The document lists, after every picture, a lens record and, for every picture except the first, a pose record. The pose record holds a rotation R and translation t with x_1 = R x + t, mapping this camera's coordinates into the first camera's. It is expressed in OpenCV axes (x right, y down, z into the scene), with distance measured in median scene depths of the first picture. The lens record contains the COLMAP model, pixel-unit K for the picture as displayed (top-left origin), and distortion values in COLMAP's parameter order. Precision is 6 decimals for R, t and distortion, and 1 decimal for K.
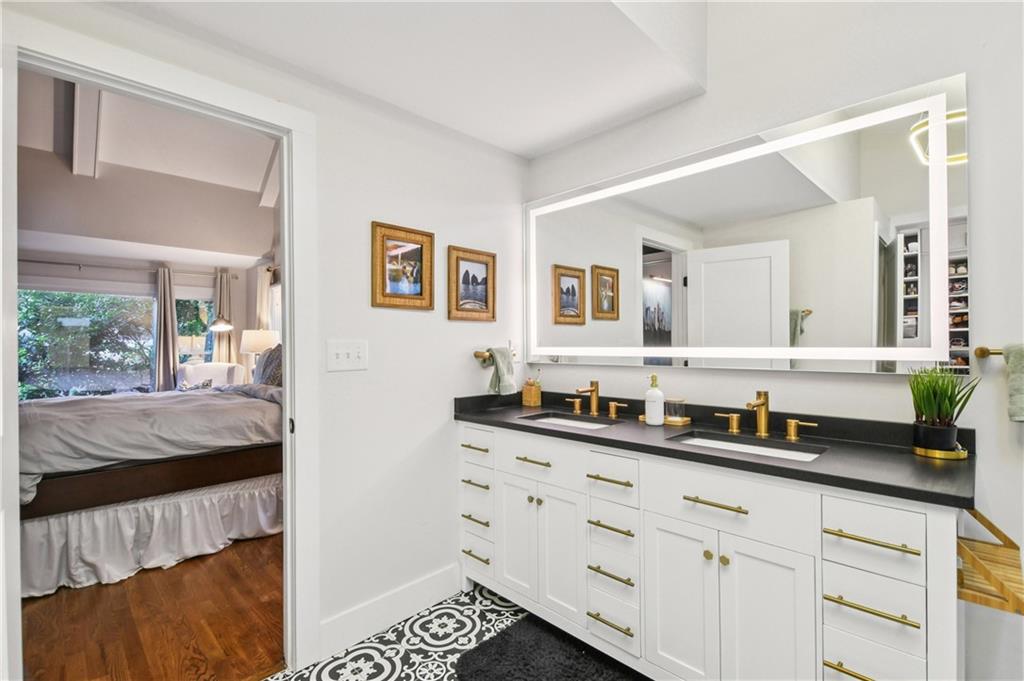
lens RADIAL K [[473.8, 0, 525.6], [0, 473.8, 340.9], [0, 0, 1]] dist [0.019130, -0.015822]
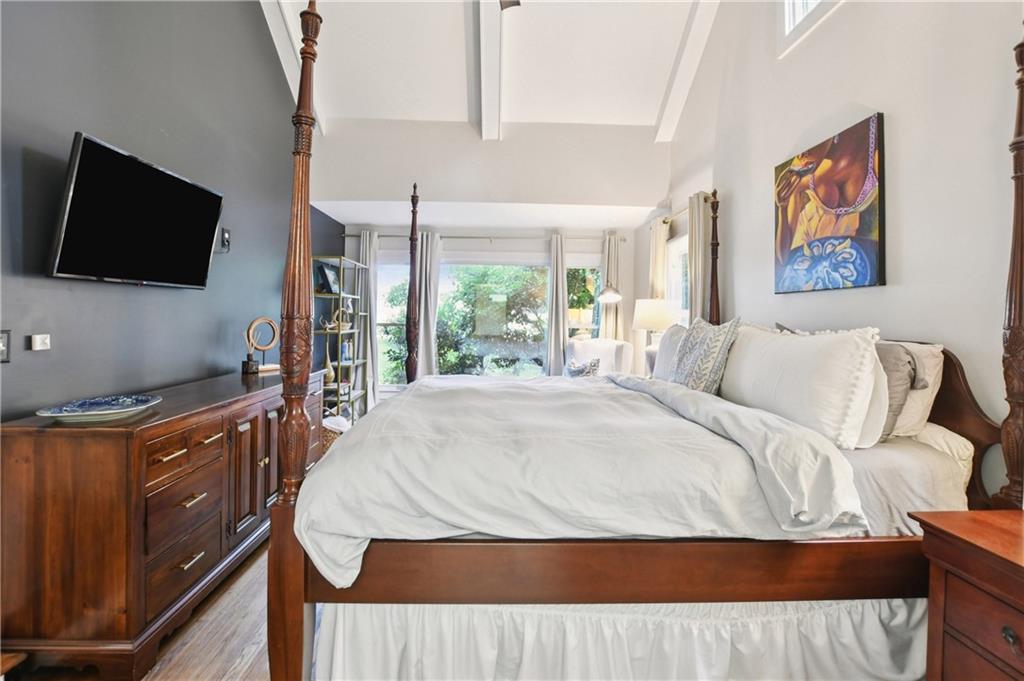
lens RADIAL K [[460.1, 0, 510.7], [0, 460.1, 334.5], [0, 0, 1]] dist [-0.000414, -0.000193]
pose [[0.728979, 0.039809, -0.683377, -0.272915], [-0.013136, 0.998937, 0.044180, 0.004263], [0.684410, -0.023229, 0.728728, 0.374863]]
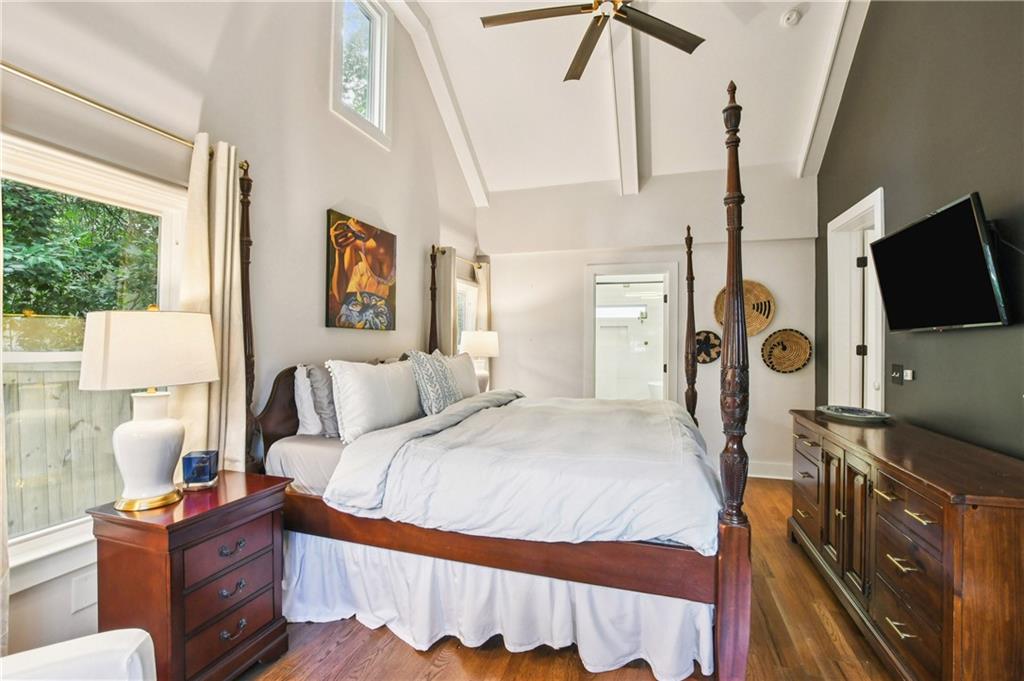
lens RADIAL K [[460.1, 0, 510.7], [0, 460.1, 334.5], [0, 0, 1]] dist [-0.000414, -0.000193]
pose [[-0.452273, 0.014170, 0.891767, -1.128094], [-0.009612, 0.999738, -0.020761, -0.005667], [-0.891828, -0.017961, -0.452019, 1.120223]]
